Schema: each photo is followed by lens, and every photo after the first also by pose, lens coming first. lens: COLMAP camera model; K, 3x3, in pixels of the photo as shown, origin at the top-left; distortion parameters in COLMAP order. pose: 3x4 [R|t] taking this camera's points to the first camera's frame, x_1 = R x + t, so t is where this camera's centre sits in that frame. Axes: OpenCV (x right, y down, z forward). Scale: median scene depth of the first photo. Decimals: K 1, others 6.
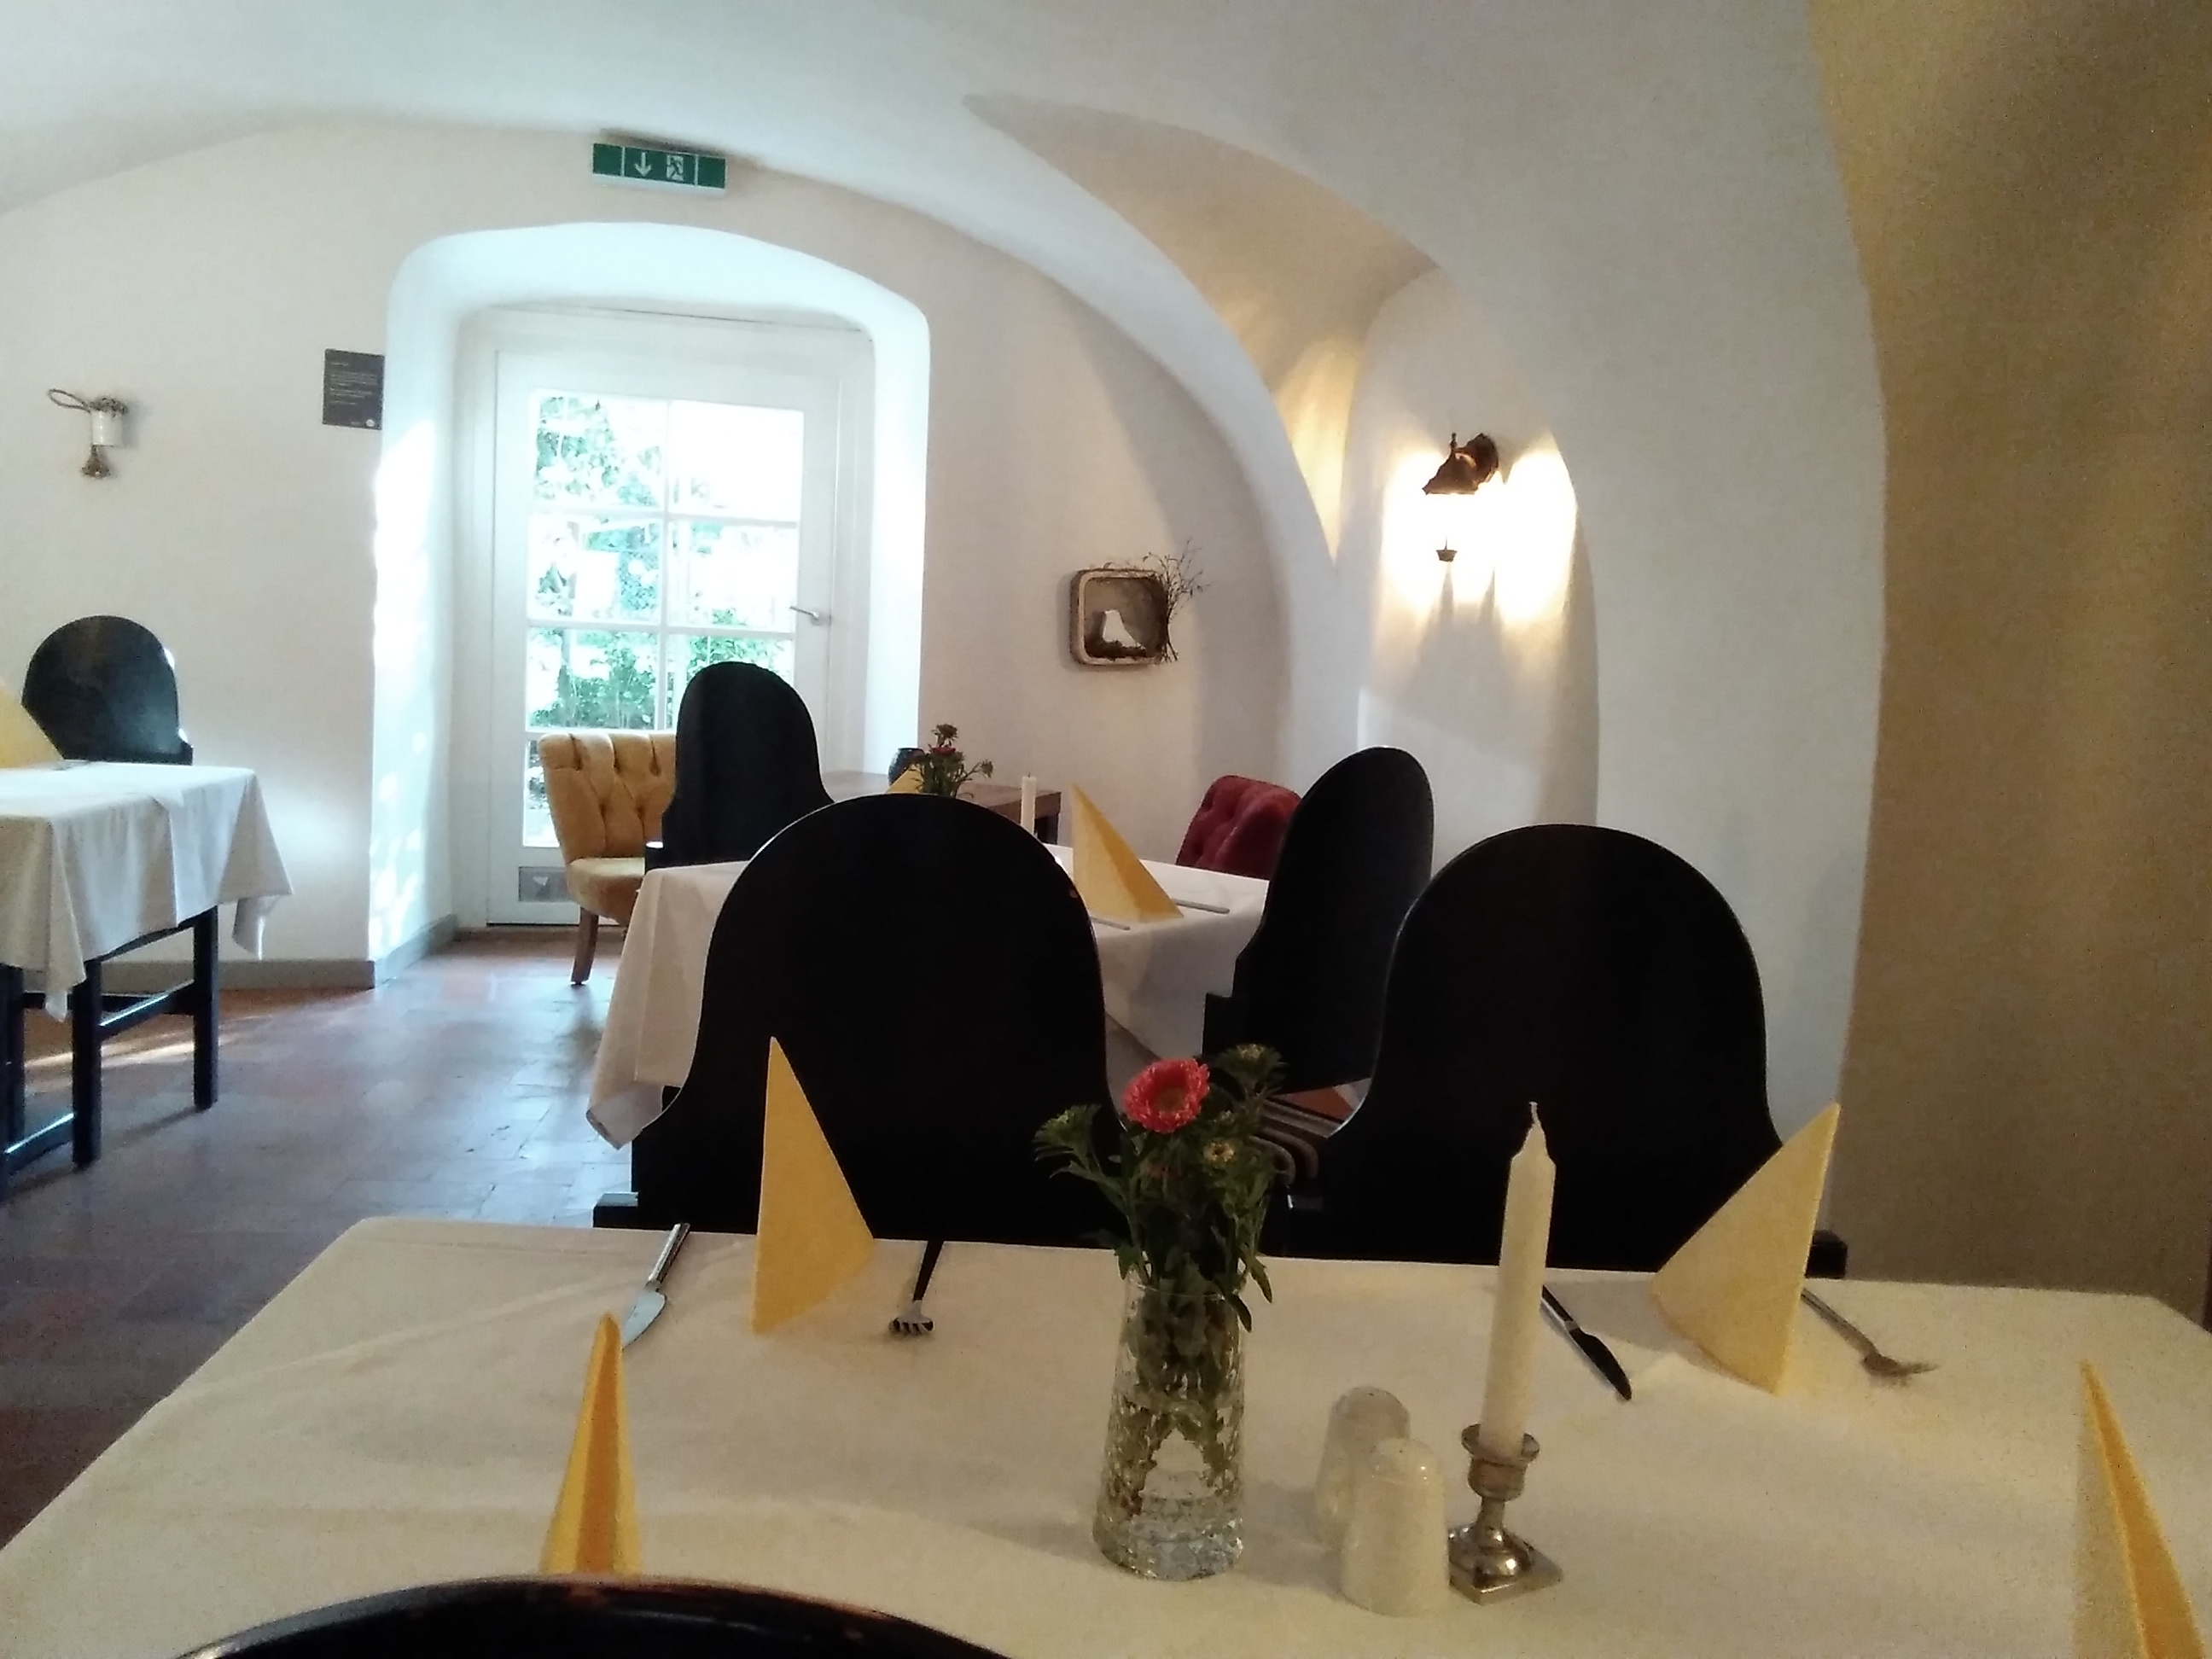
lens RADIAL K [[1860.0, 0, 1106.0], [0, 1860.0, 829.5], [0, 0, 1]] dist [-0.003397, 0.053958]
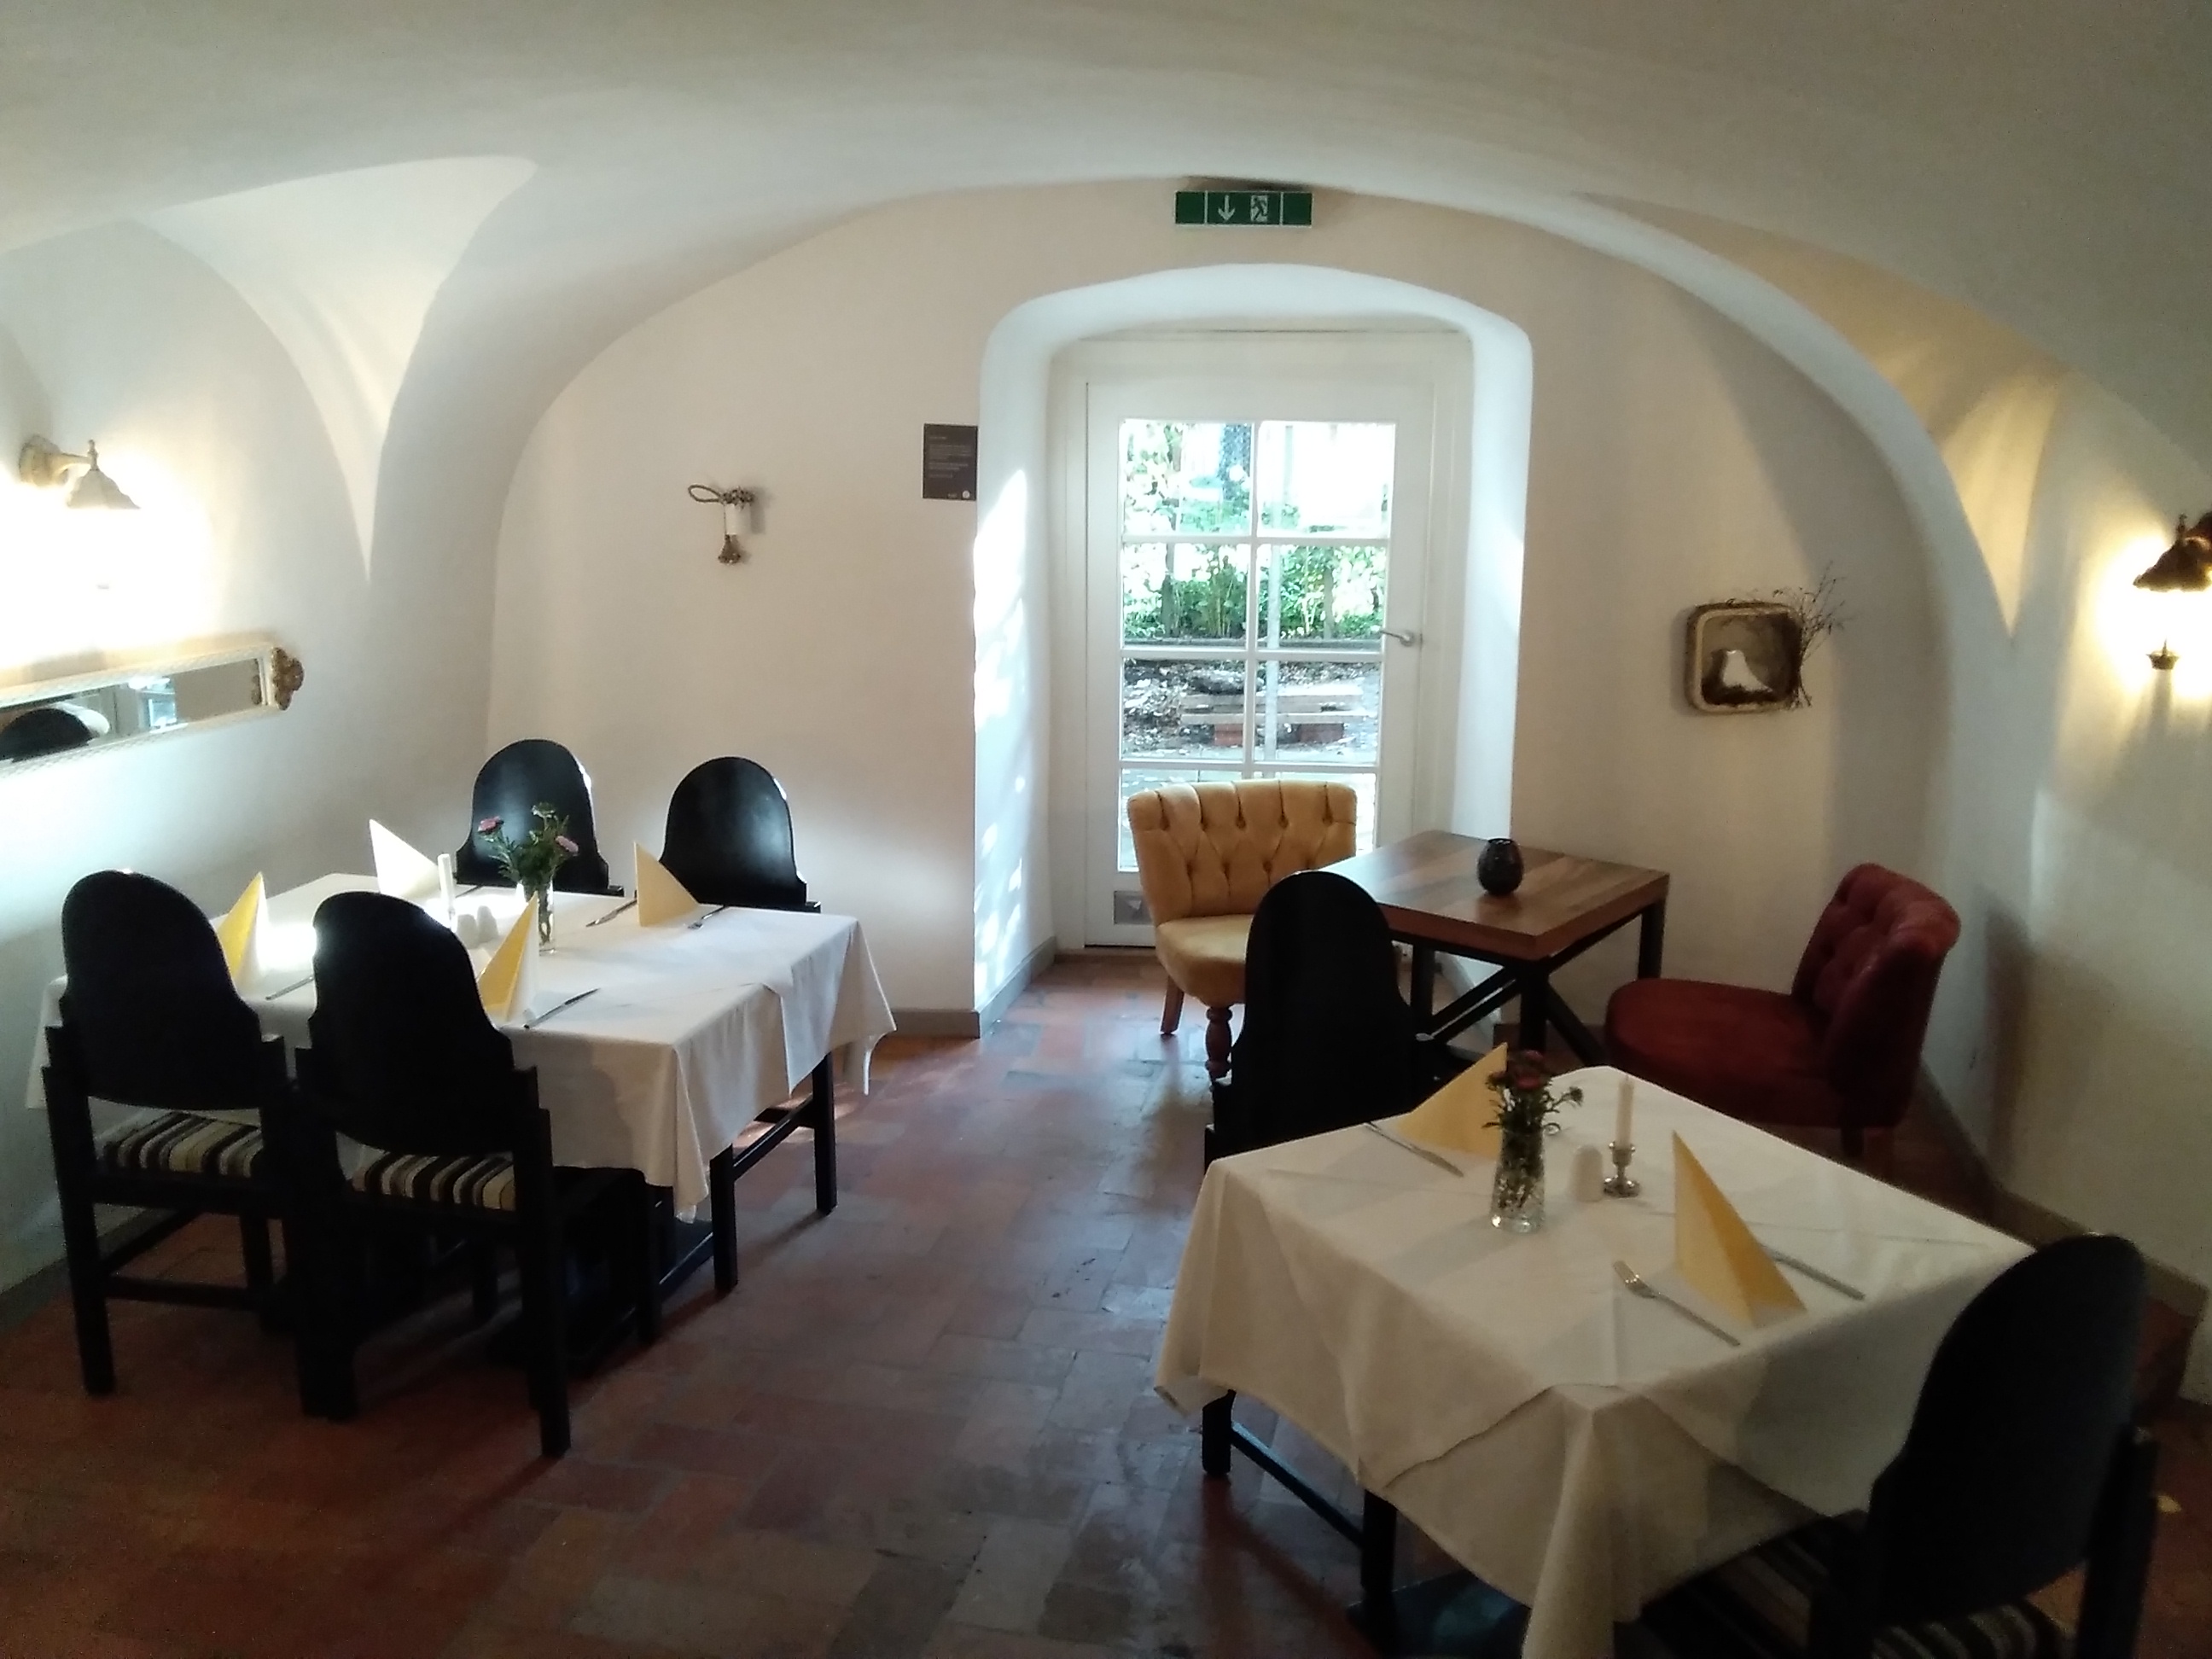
lens RADIAL K [[1822.6, 0, 1106.0], [0, 1822.6, 829.5], [0, 0, 1]] dist [0.000024, -0.004947]
pose [[0.947703, 0.027908, -0.317932, -0.002438], [0.009797, 0.993156, 0.116384, -0.150349], [0.319005, -0.113412, 0.940943, 0.069456]]
